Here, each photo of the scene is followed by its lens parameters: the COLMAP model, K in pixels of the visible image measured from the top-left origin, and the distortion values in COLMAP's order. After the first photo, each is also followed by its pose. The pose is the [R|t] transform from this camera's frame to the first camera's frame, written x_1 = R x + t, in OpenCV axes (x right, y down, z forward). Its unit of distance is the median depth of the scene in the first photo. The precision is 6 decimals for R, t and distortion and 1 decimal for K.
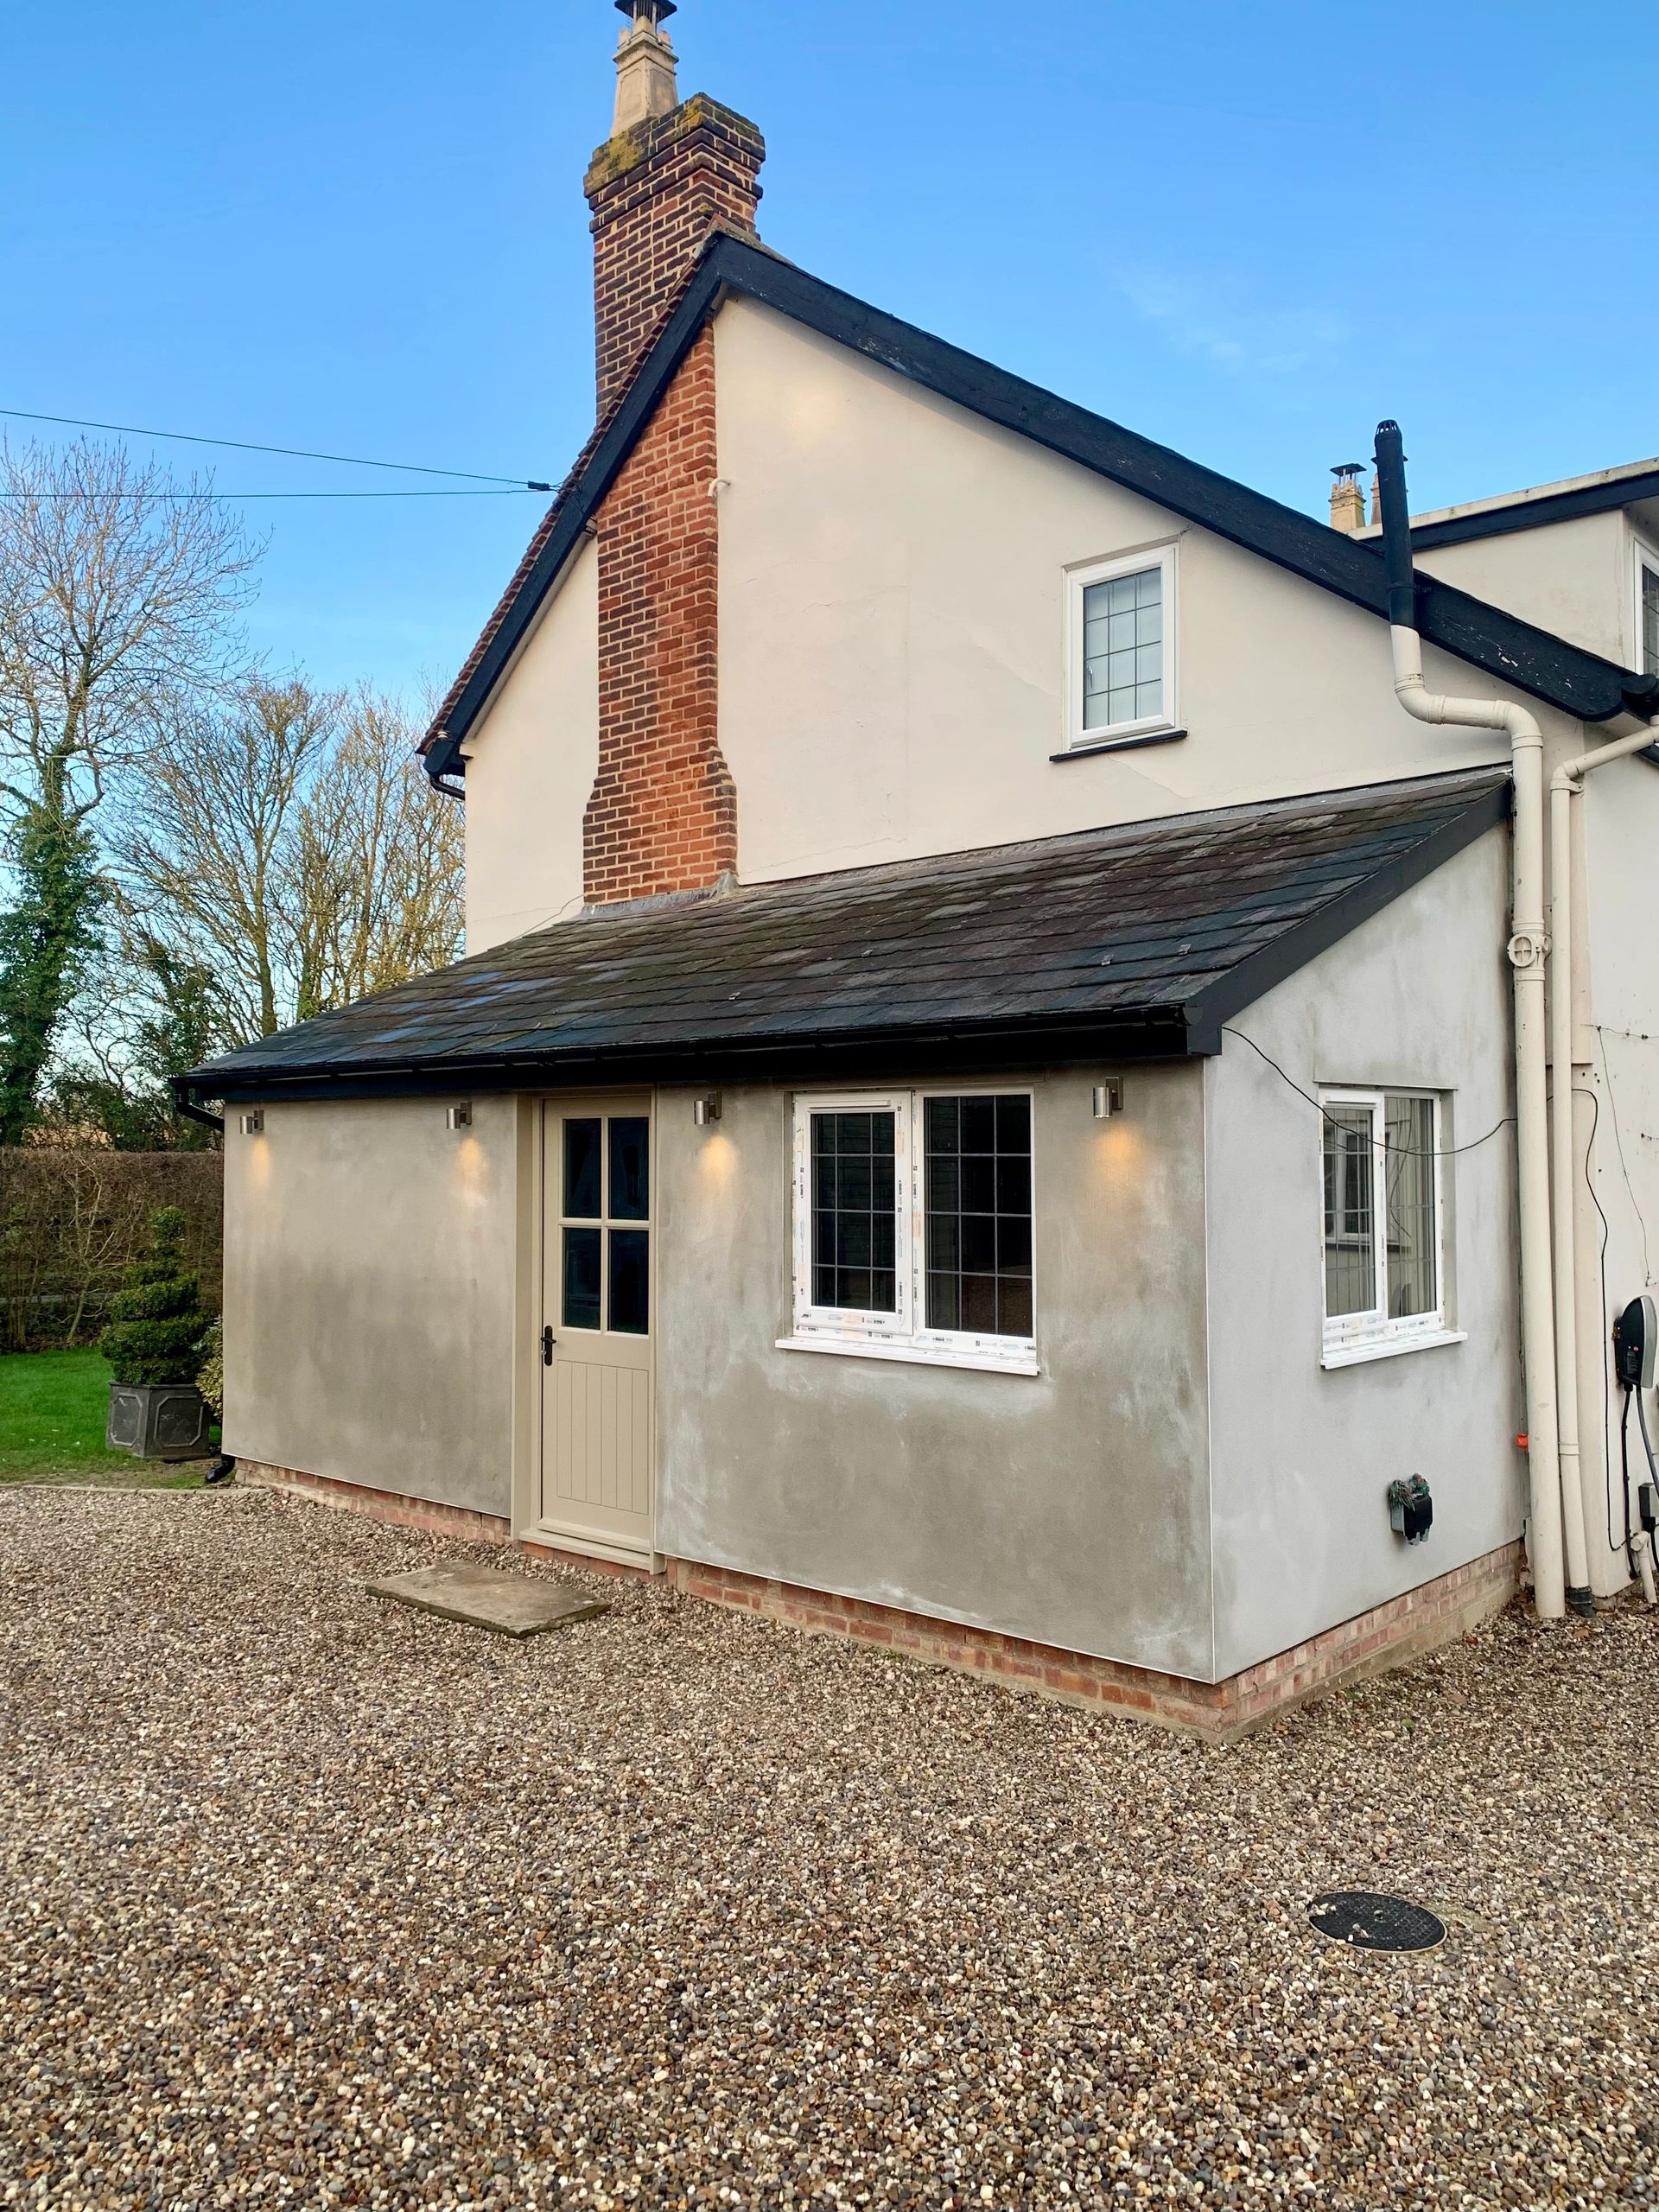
lens RADIAL K [[1701.7, 0, 883.9], [0, 1701.7, 1101.3], [0, 0, 1]] dist [0.030413, -0.047132]
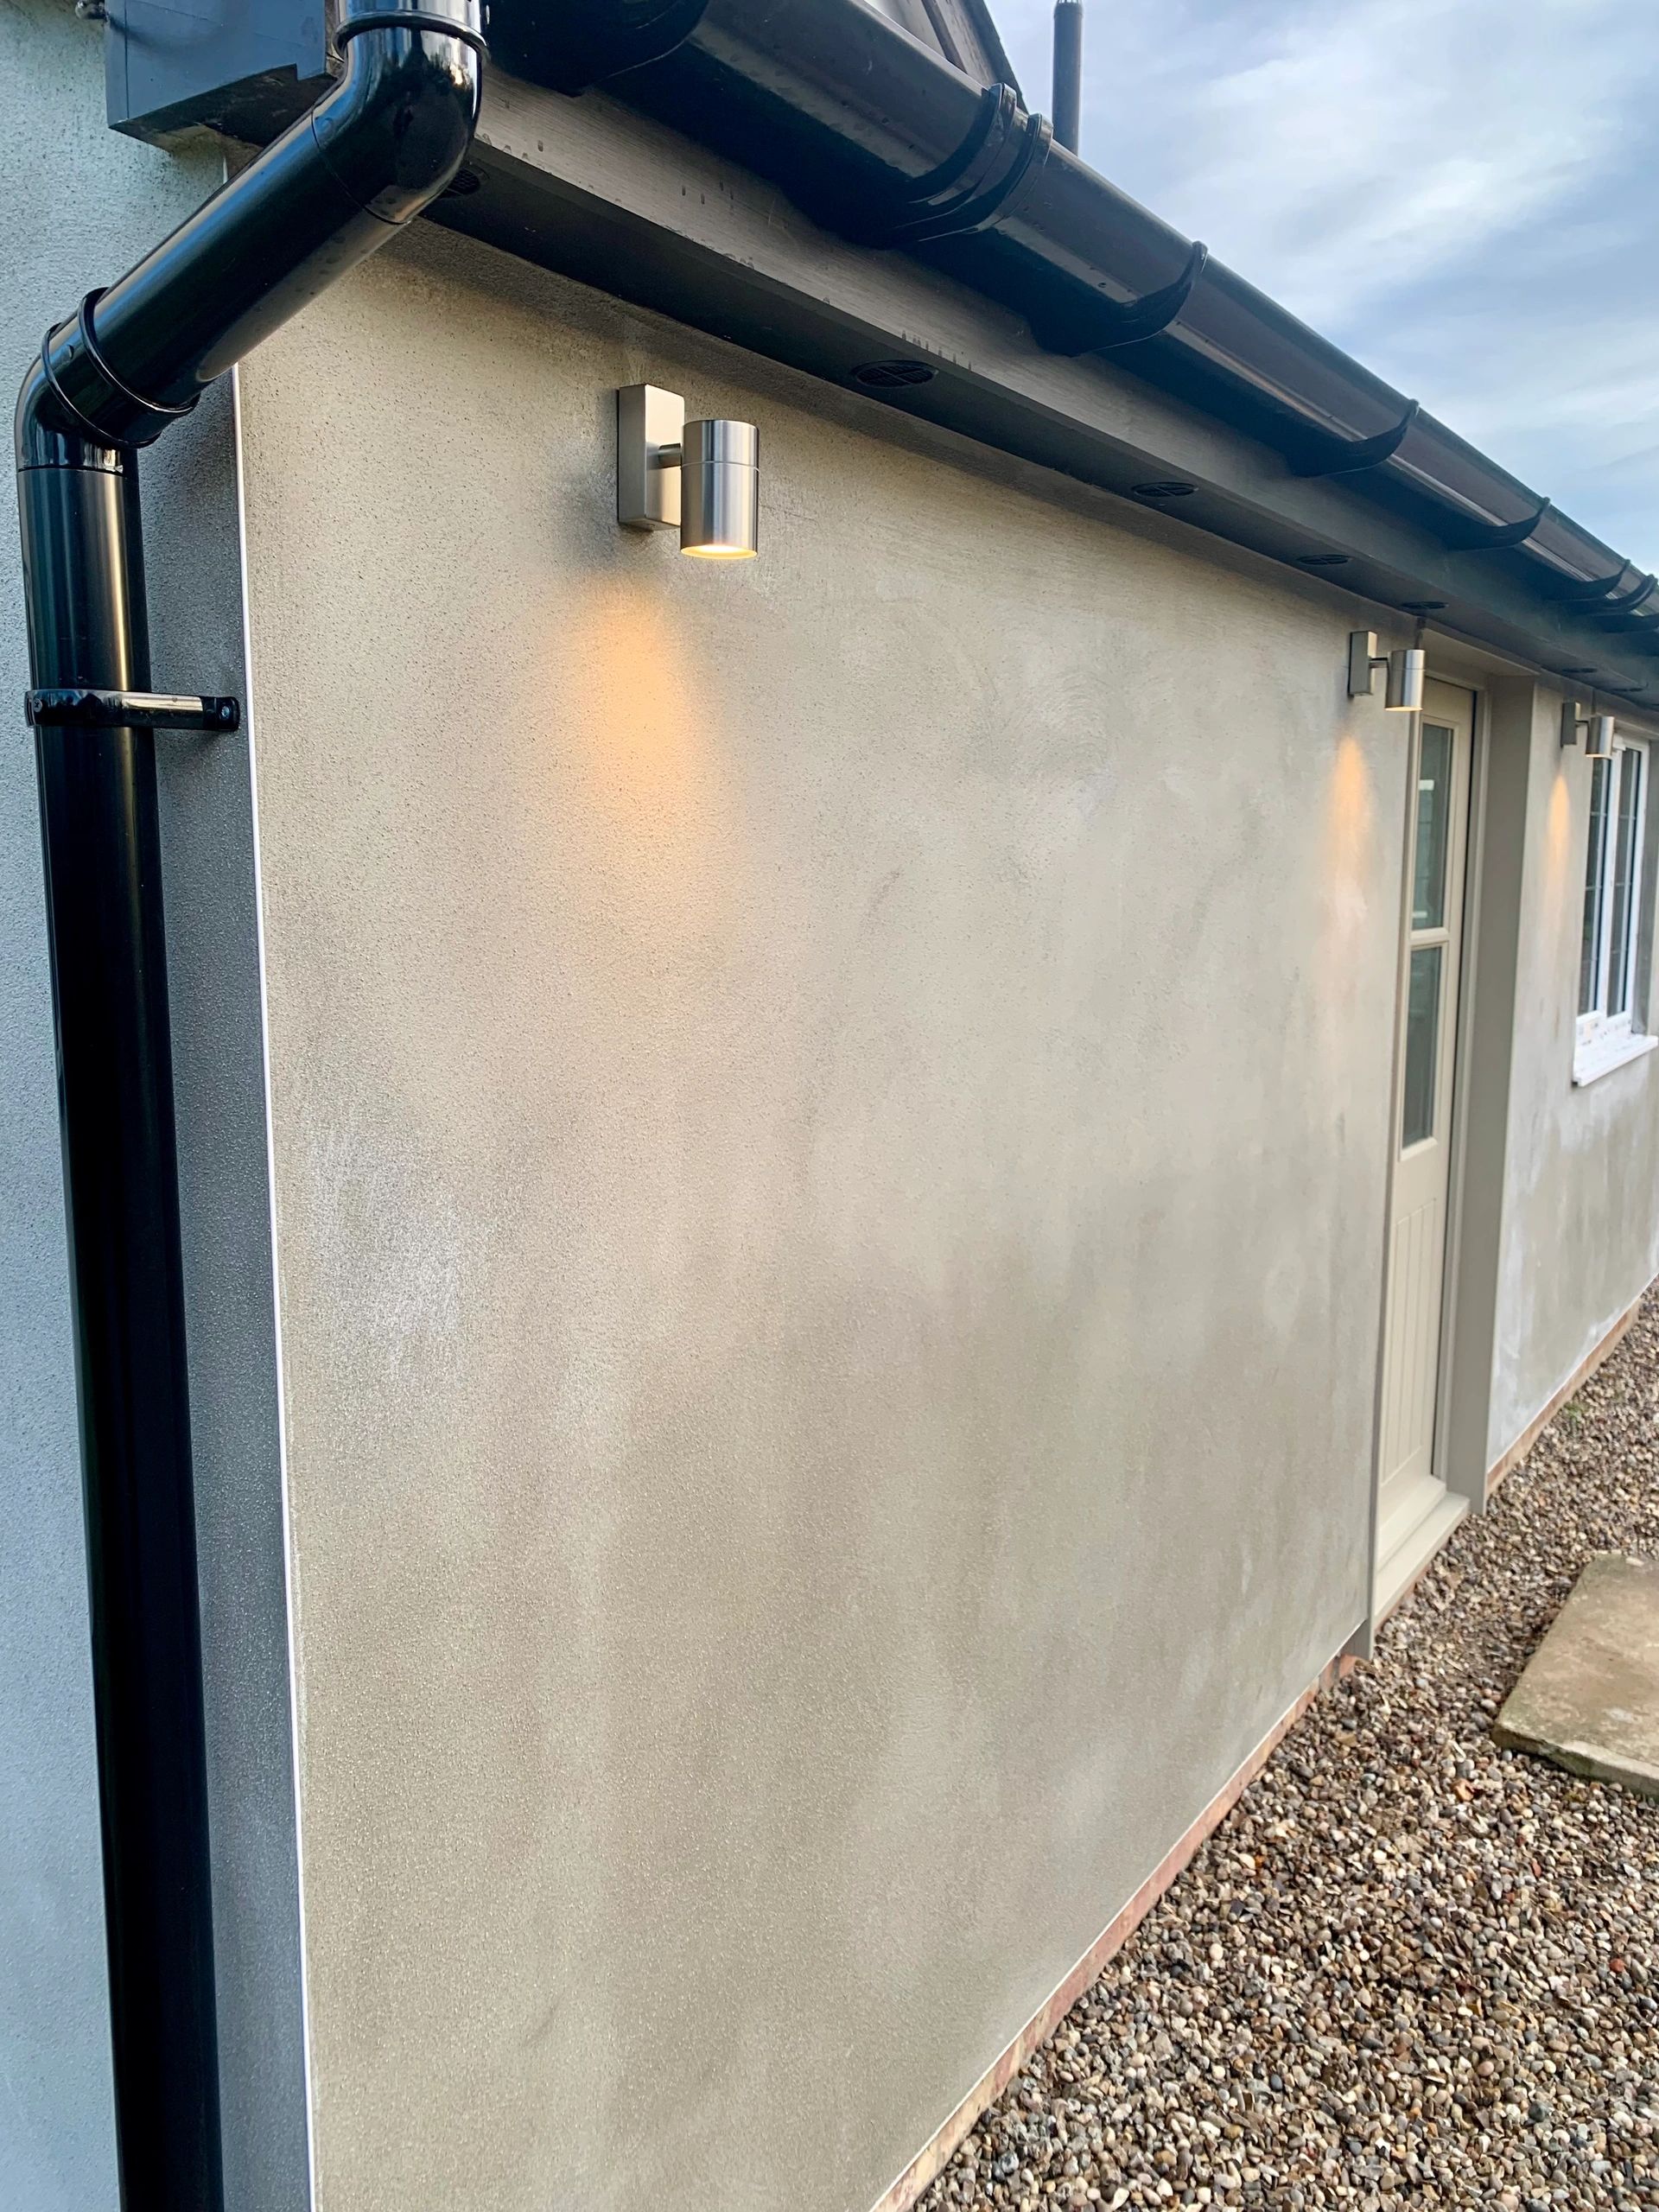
lens RADIAL K [[1701.7, 0, 834.1], [0, 1701.7, 1110.6], [0, 0, 1]] dist [0.030413, -0.047132]
pose [[-0.118788, -0.142421, 0.982652, -0.529949], [-0.026100, 0.989765, 0.140296, 0.046254], [-0.992577, -0.008982, -0.121290, 1.019139]]
